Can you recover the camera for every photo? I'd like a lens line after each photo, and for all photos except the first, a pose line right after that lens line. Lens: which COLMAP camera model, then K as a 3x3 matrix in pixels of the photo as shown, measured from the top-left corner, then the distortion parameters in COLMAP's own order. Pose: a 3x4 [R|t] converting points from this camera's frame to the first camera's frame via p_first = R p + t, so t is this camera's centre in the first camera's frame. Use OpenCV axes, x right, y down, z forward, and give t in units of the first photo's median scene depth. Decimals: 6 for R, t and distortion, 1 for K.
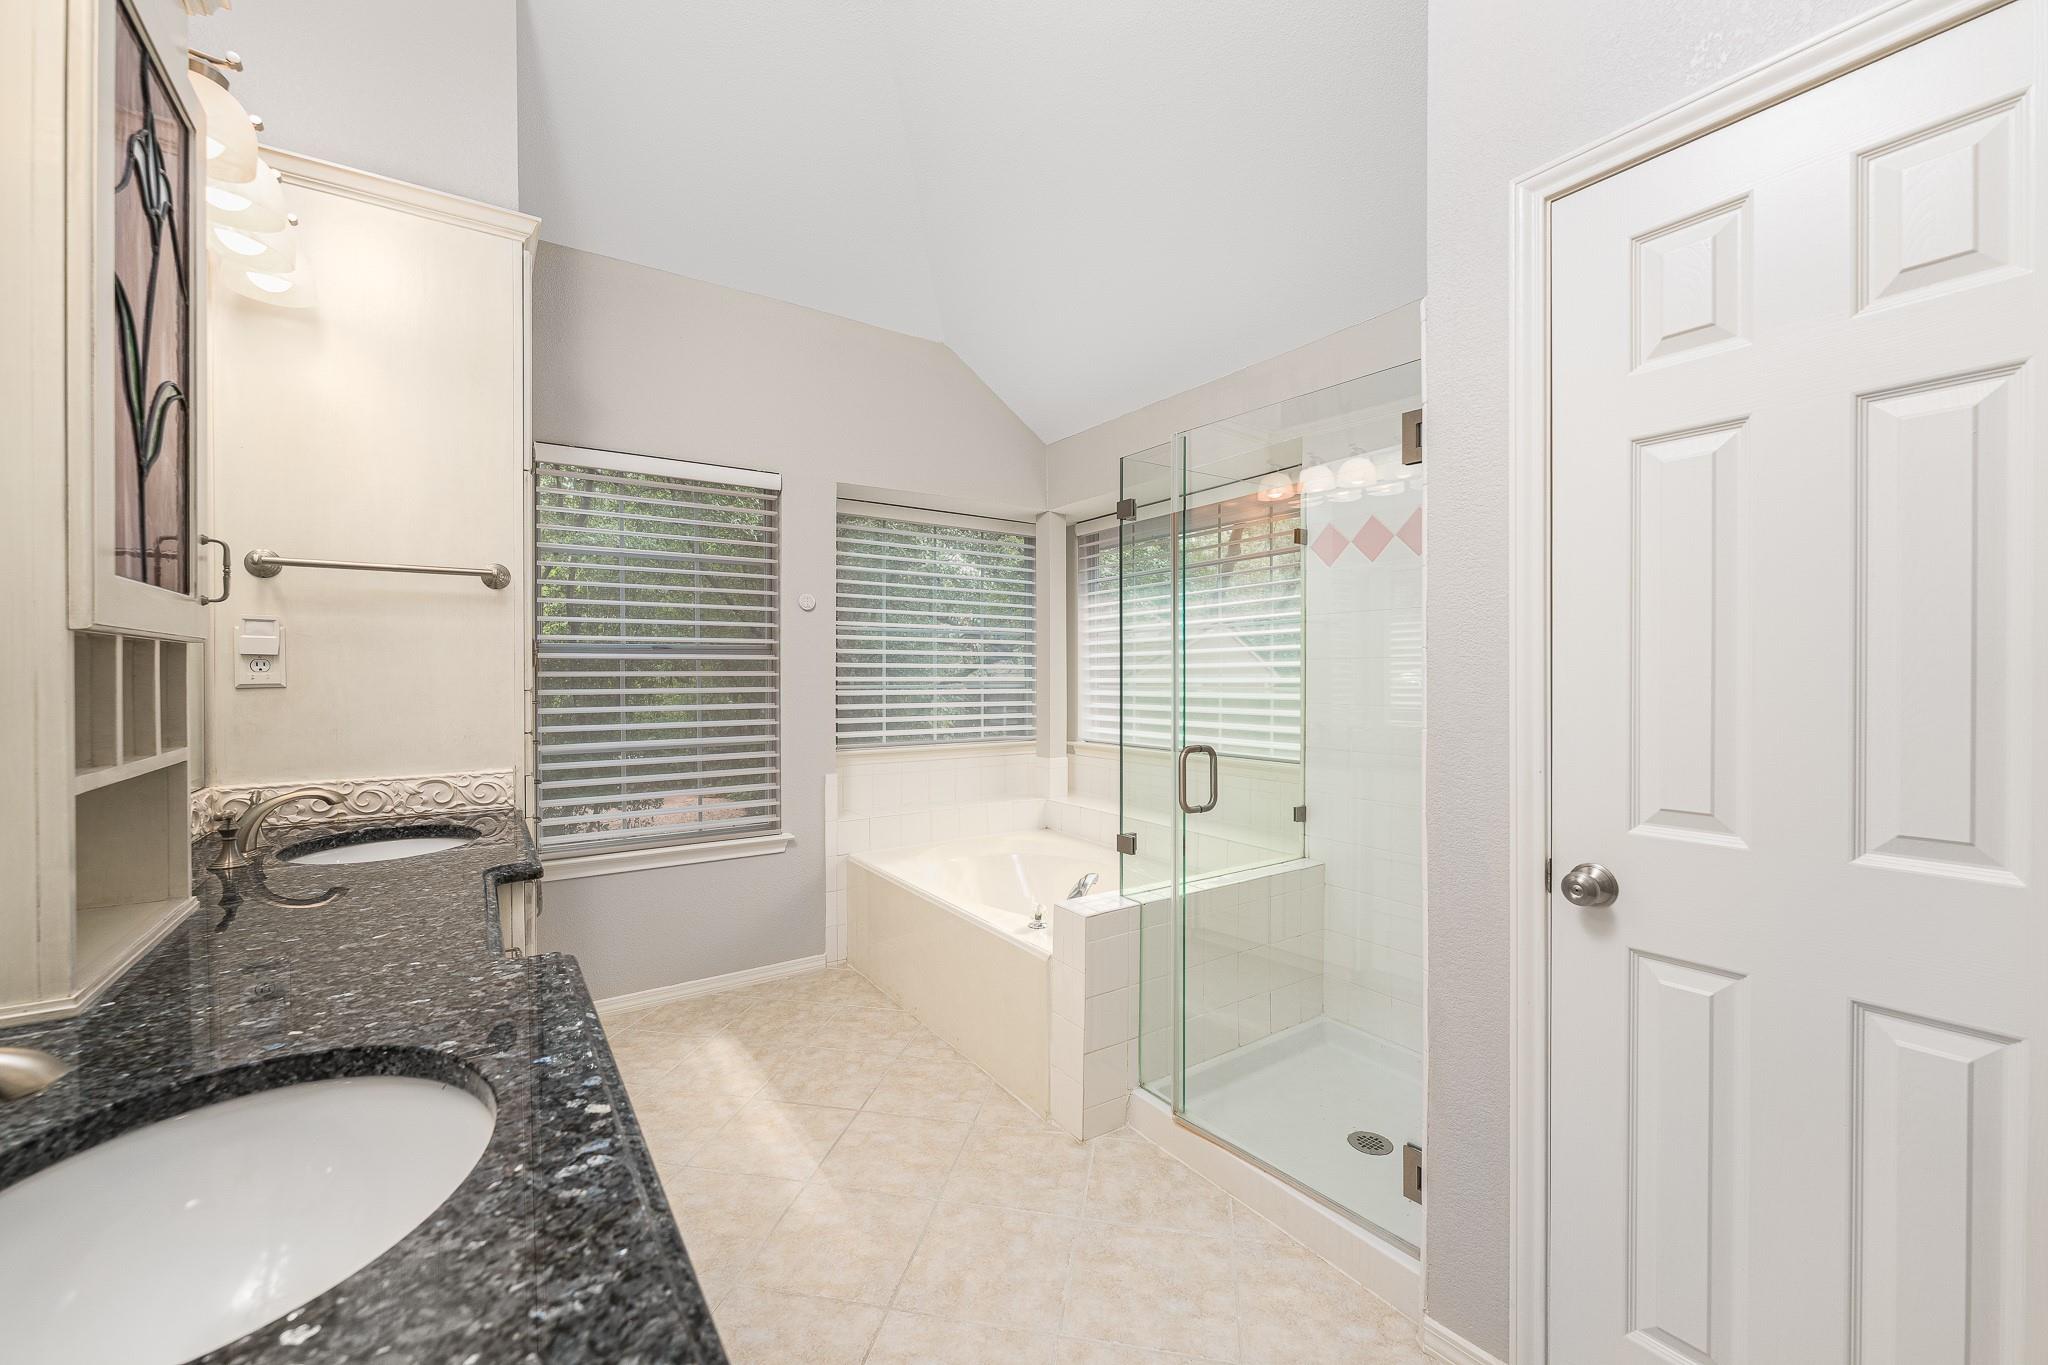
lens RADIAL K [[821.1, 0, 1021.4], [0, 821.1, 672.3], [0, 0, 1]] dist [0.001140, 0.000288]
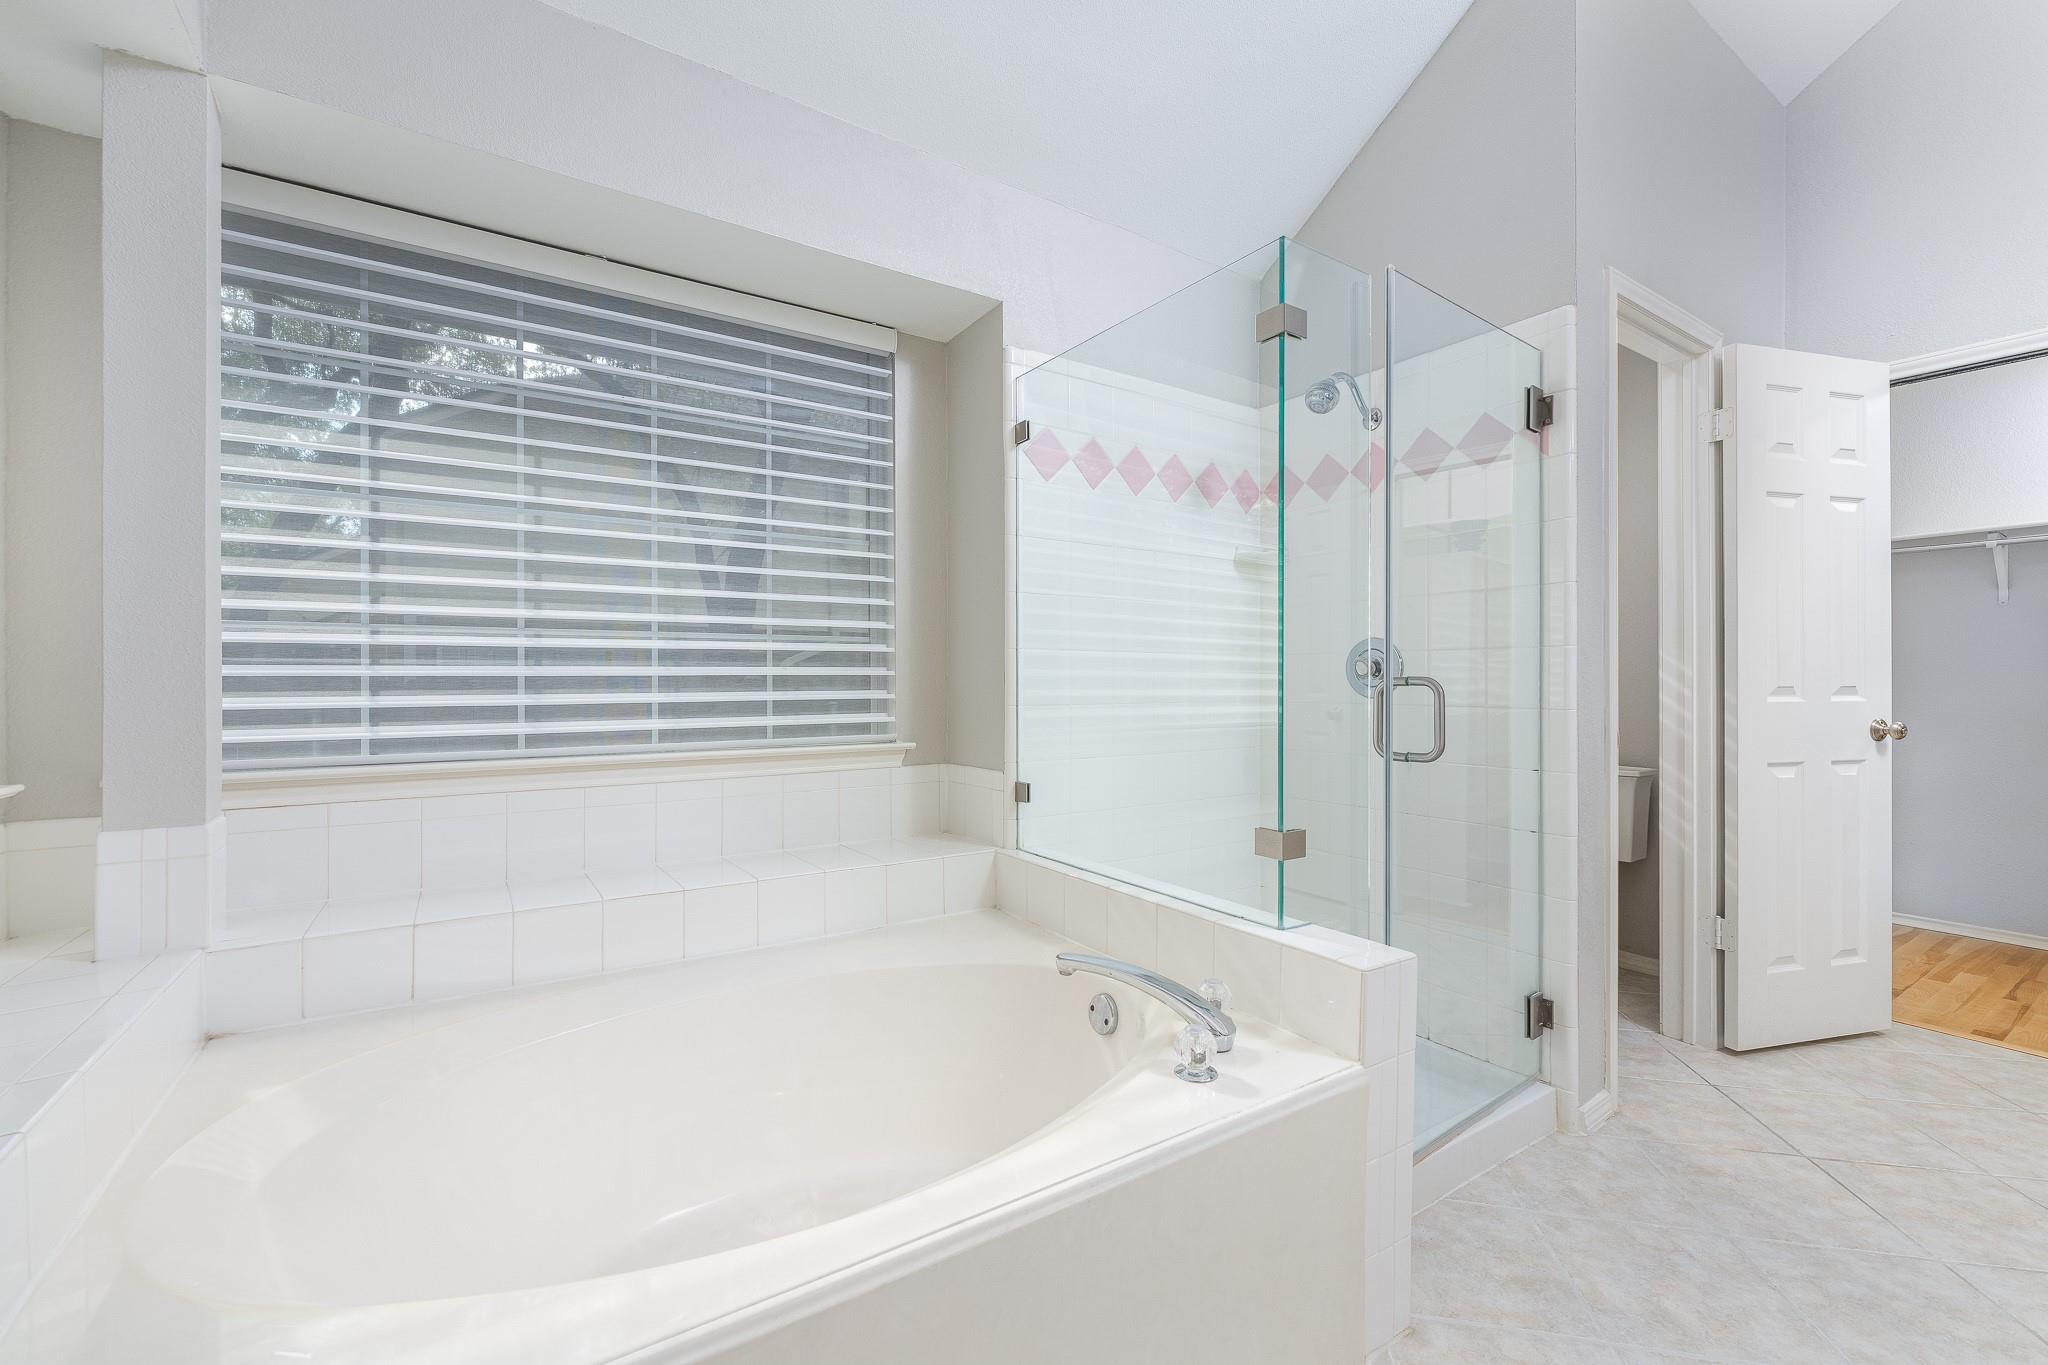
lens RADIAL K [[821.1, 0, 1021.4], [0, 821.1, 672.3], [0, 0, 1]] dist [0.001140, 0.000288]
pose [[0.032938, 0.005879, 0.999440, -0.615838], [0.005398, 0.999967, -0.006060, 0.083376], [-0.999443, 0.005595, 0.032905, 1.385187]]
